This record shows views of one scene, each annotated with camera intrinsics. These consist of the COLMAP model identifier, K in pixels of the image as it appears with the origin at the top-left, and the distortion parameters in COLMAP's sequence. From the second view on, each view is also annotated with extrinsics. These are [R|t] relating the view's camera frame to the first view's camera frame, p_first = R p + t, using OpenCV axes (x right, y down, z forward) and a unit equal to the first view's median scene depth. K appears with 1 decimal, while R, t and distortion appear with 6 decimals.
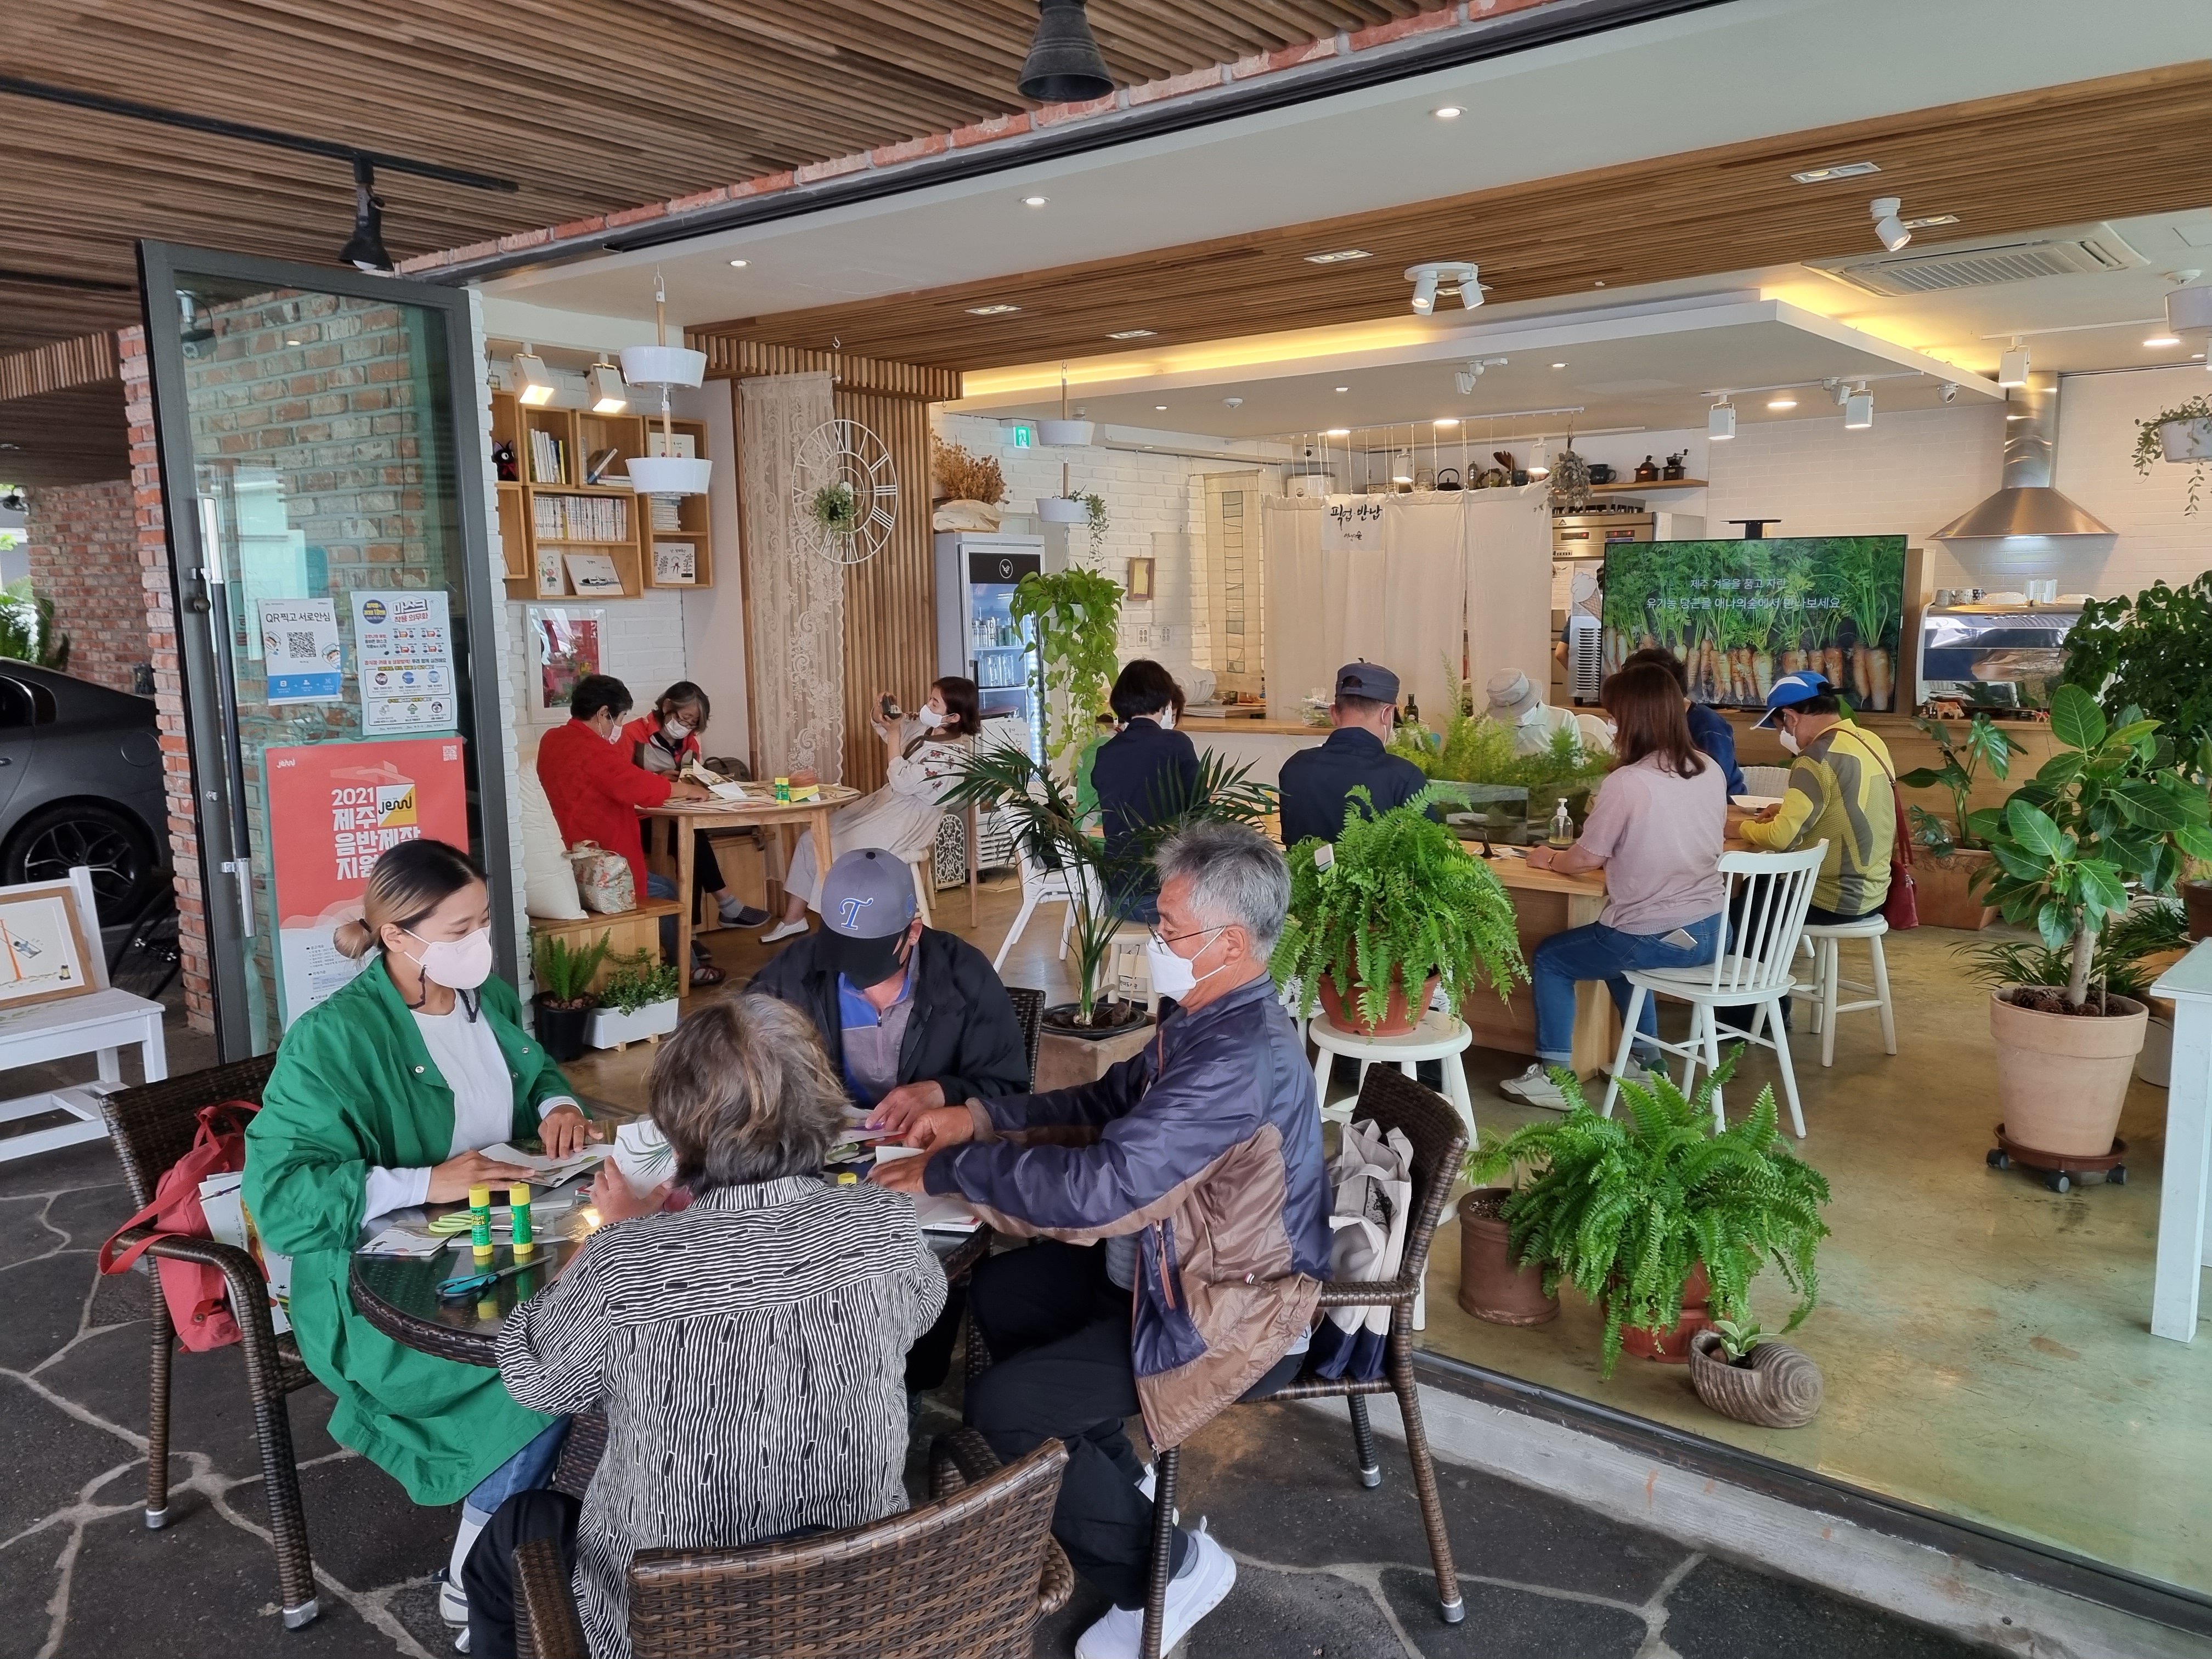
lens RADIAL K [[1649.3, 0, 1105.0], [0, 1649.3, 827.9], [0, 0, 1]] dist [0.008647, -0.002352]
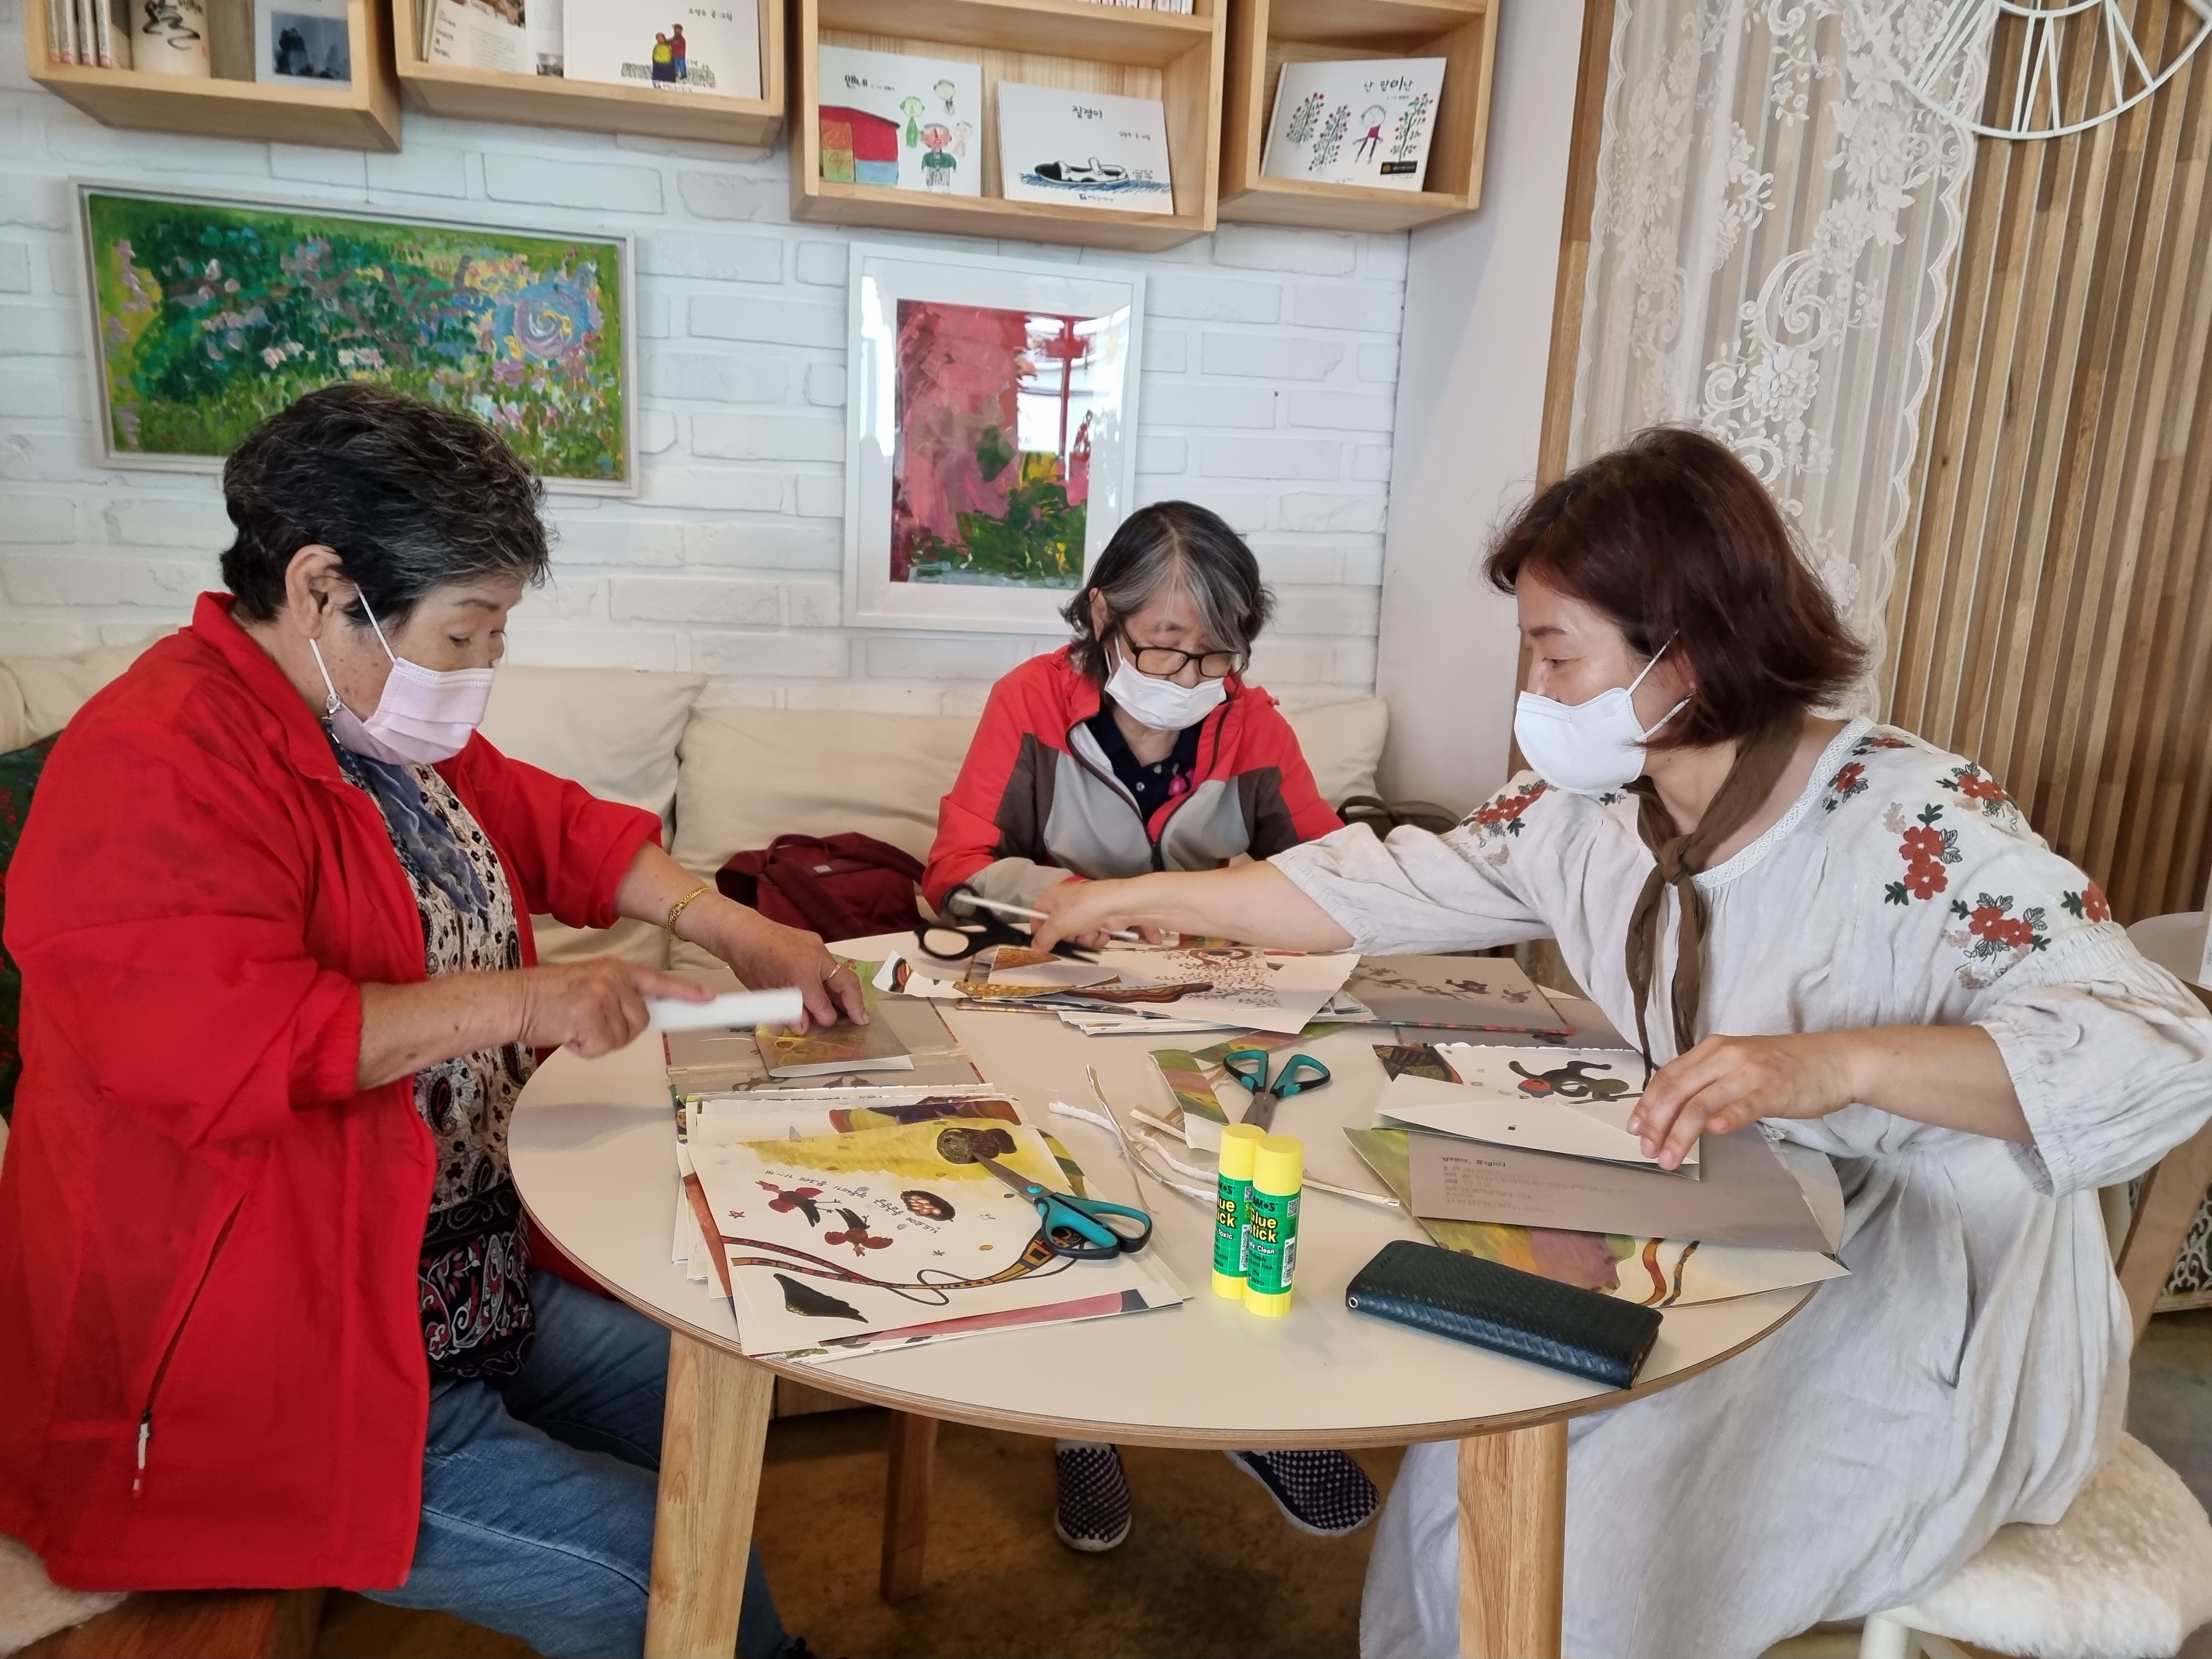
lens RADIAL K [[1649.3, 0, 1108.1], [0, 1649.3, 833.0], [0, 0, 1]] dist [0.008647, -0.002352]
pose [[0.812529, 0.164311, -0.559284, -0.117006], [-0.137705, 0.986400, 0.089736, -0.058527], [0.566422, 0.004103, 0.824105, 0.754645]]
